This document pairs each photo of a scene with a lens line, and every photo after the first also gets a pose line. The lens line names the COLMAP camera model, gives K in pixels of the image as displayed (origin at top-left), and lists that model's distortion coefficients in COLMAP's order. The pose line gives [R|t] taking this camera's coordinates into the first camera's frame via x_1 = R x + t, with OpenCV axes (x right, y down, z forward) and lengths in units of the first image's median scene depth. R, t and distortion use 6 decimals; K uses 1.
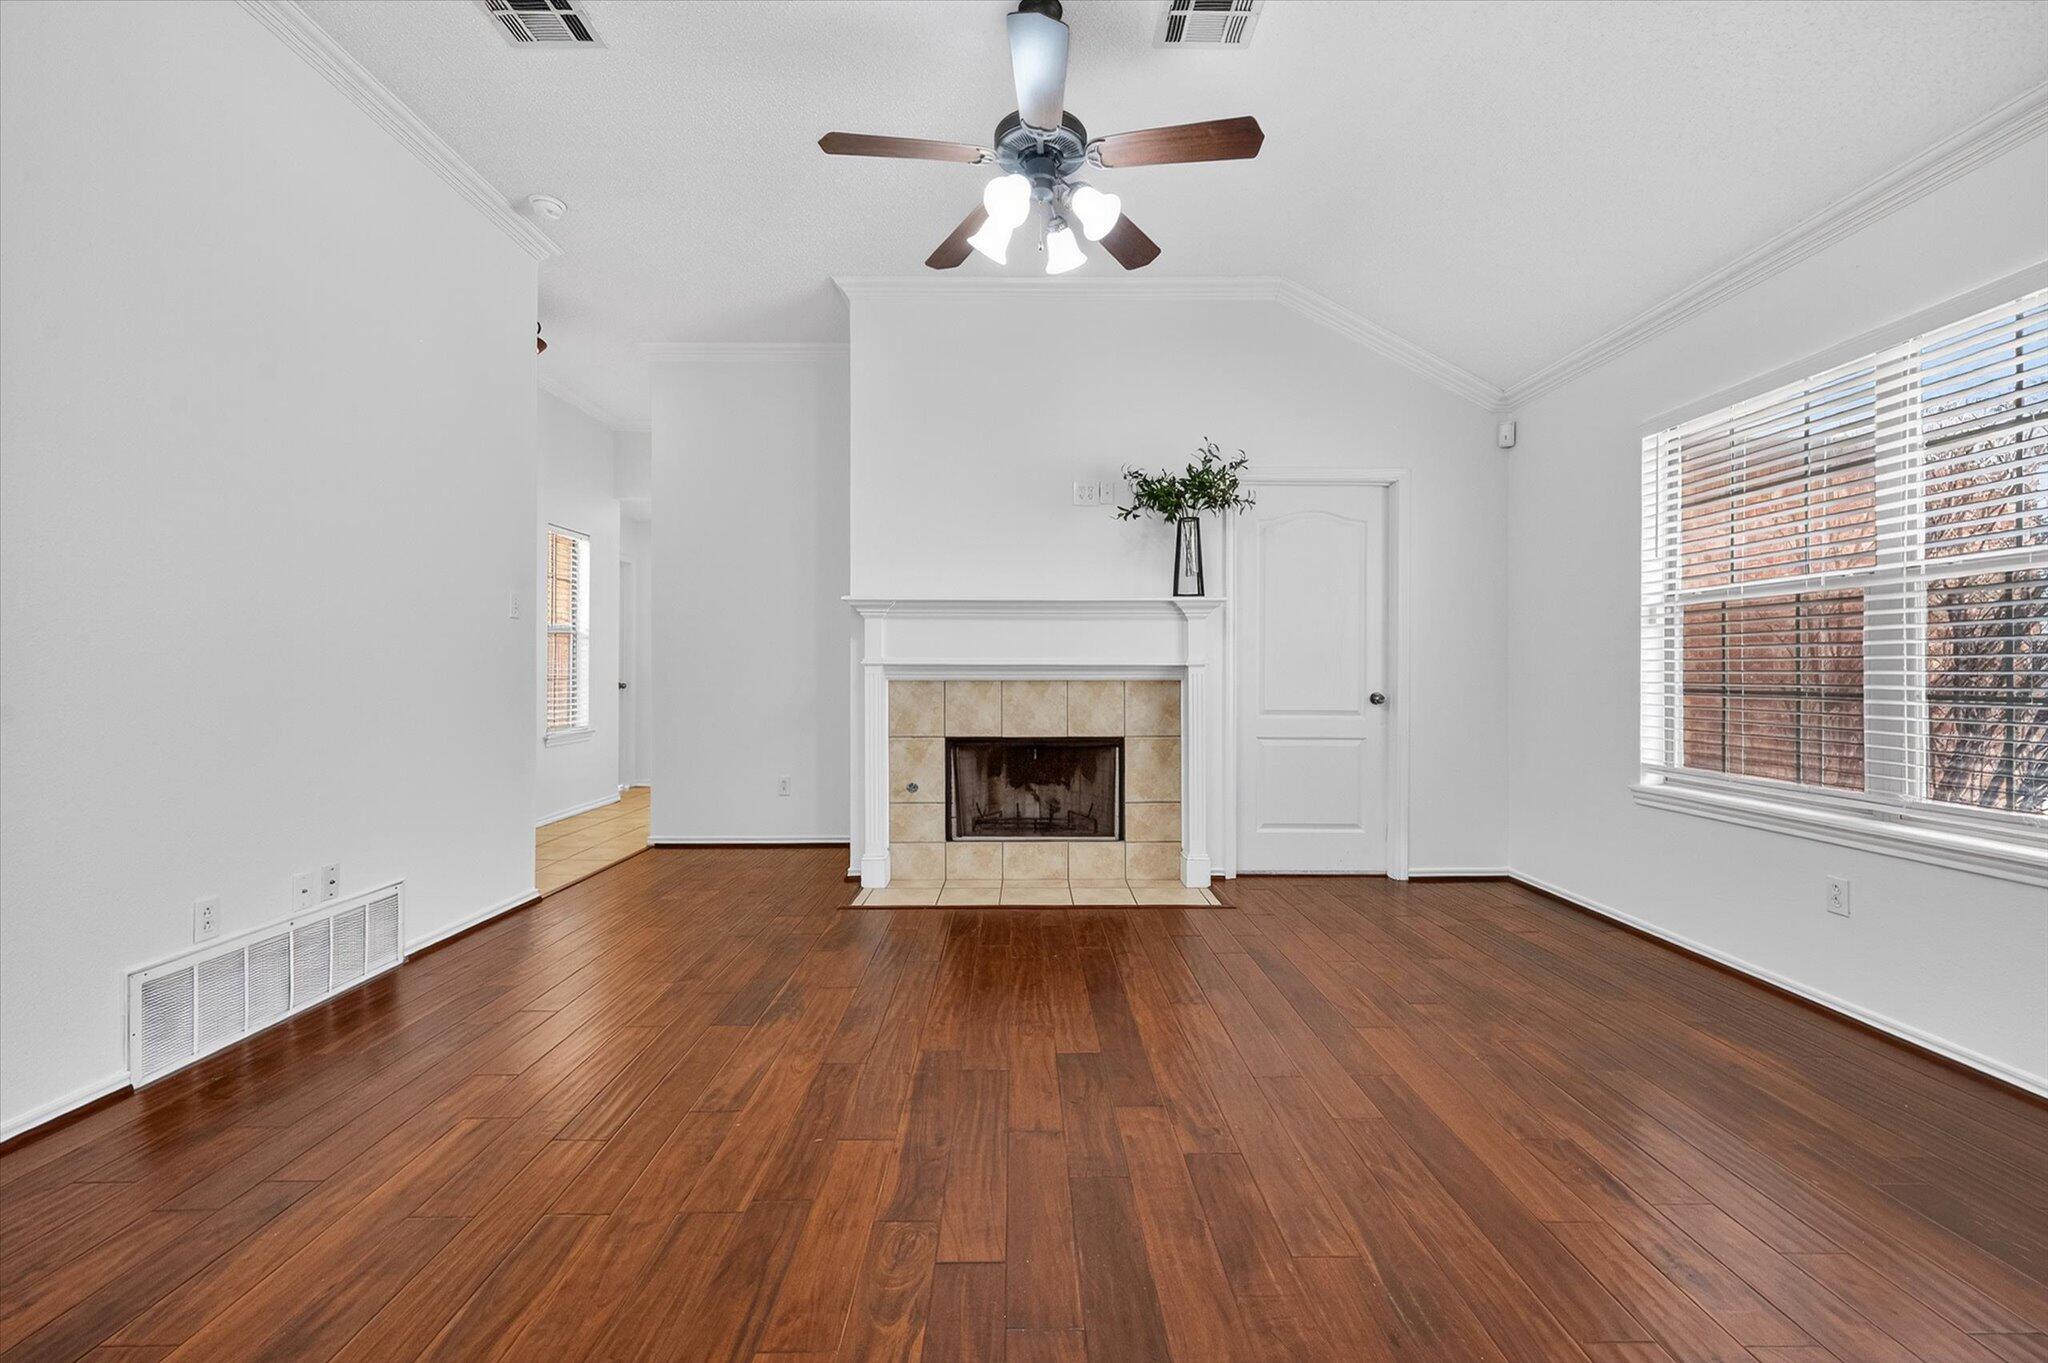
lens RADIAL K [[849.4, 0, 1028.6], [0, 849.4, 674.0], [0, 0, 1]] dist [-0.007675, -0.000099]
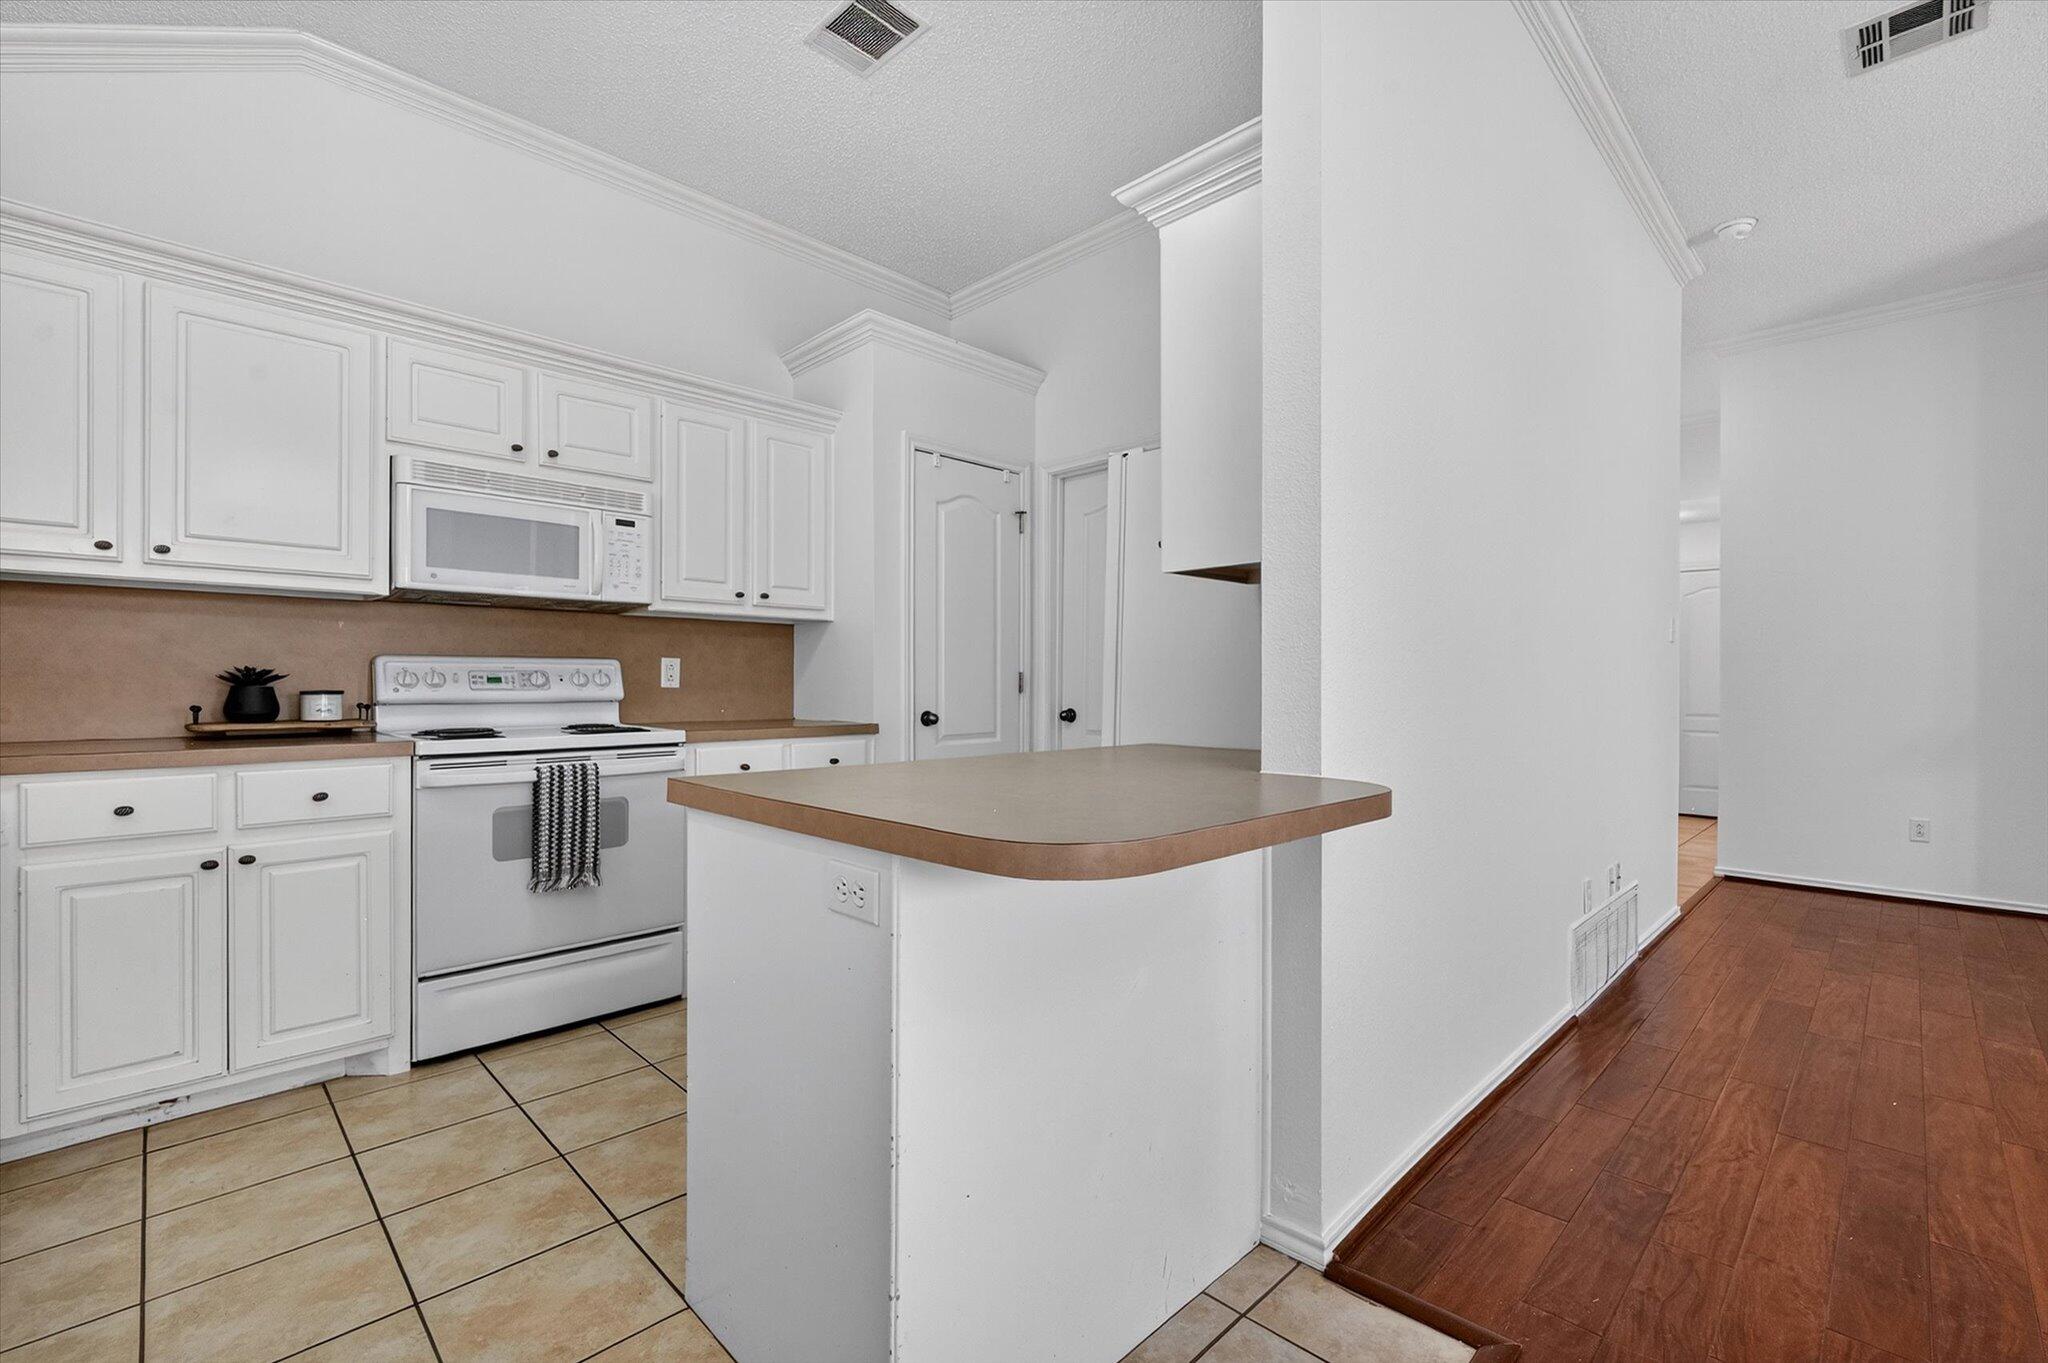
lens RADIAL K [[880.4, 0, 1023.4], [0, 880.4, 685.5], [0, 0, 1]] dist [-0.000521, -0.000103]
pose [[0.691172, 0.004512, -0.722676, -0.327045], [-0.003079, 0.999990, 0.003298, -0.011223], [0.722683, -0.000054, 0.691179, -0.269714]]
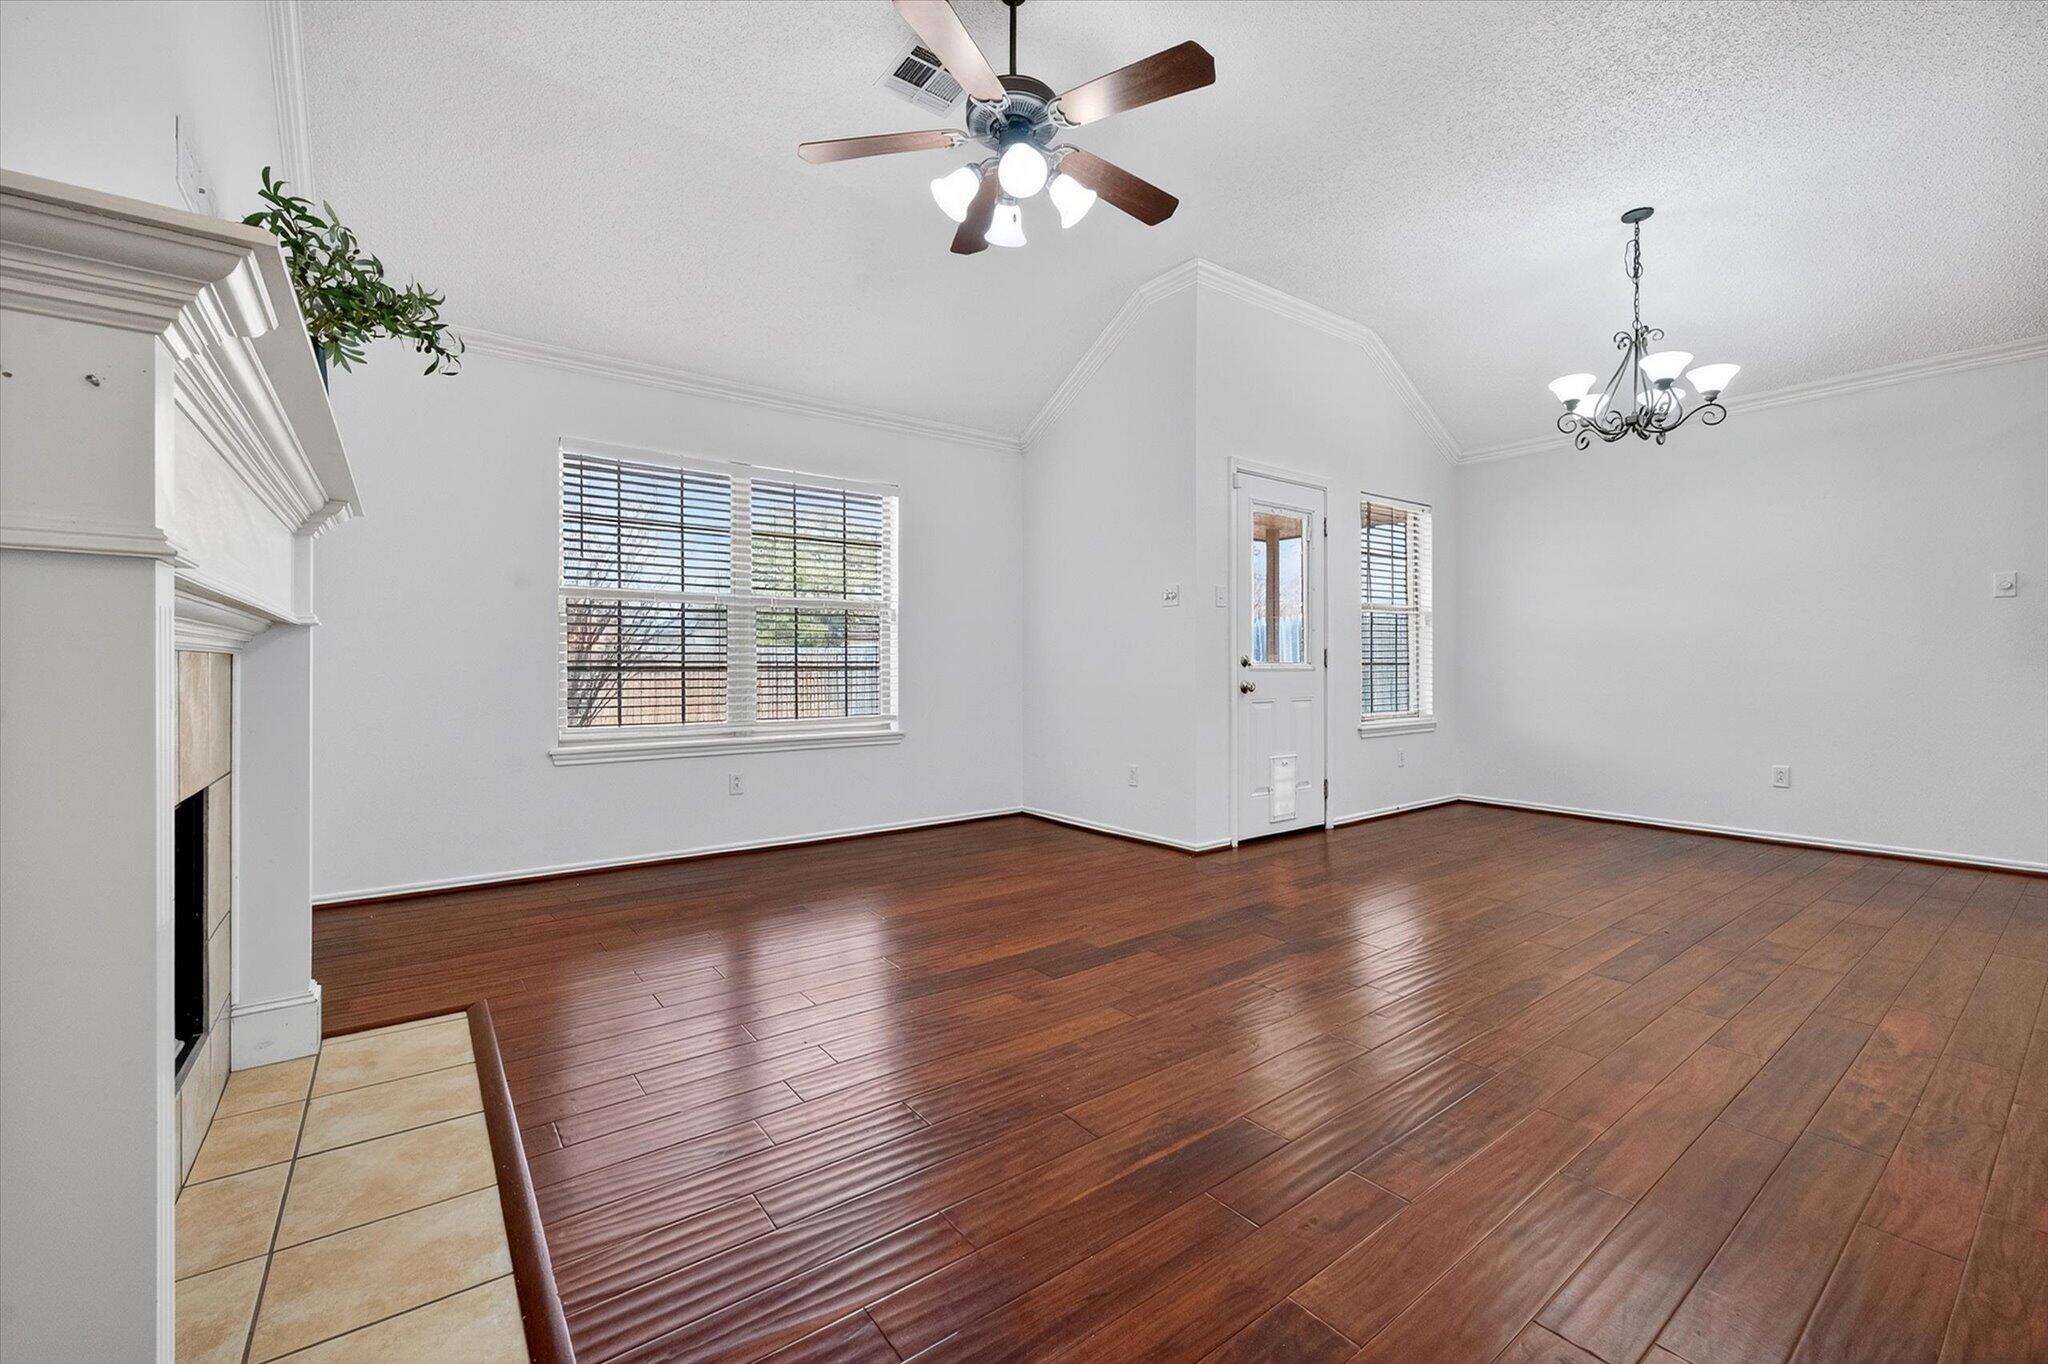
lens RADIAL K [[836.3, 0, 1029.7], [0, 836.3, 668.5], [0, 0, 1]] dist [-0.000390, -0.000061]
pose [[-0.586249, -0.005459, 0.810113, -0.470562], [-0.001433, 0.999983, 0.005702, 0.010589], [-0.810130, 0.002182, -0.586246, 0.918581]]
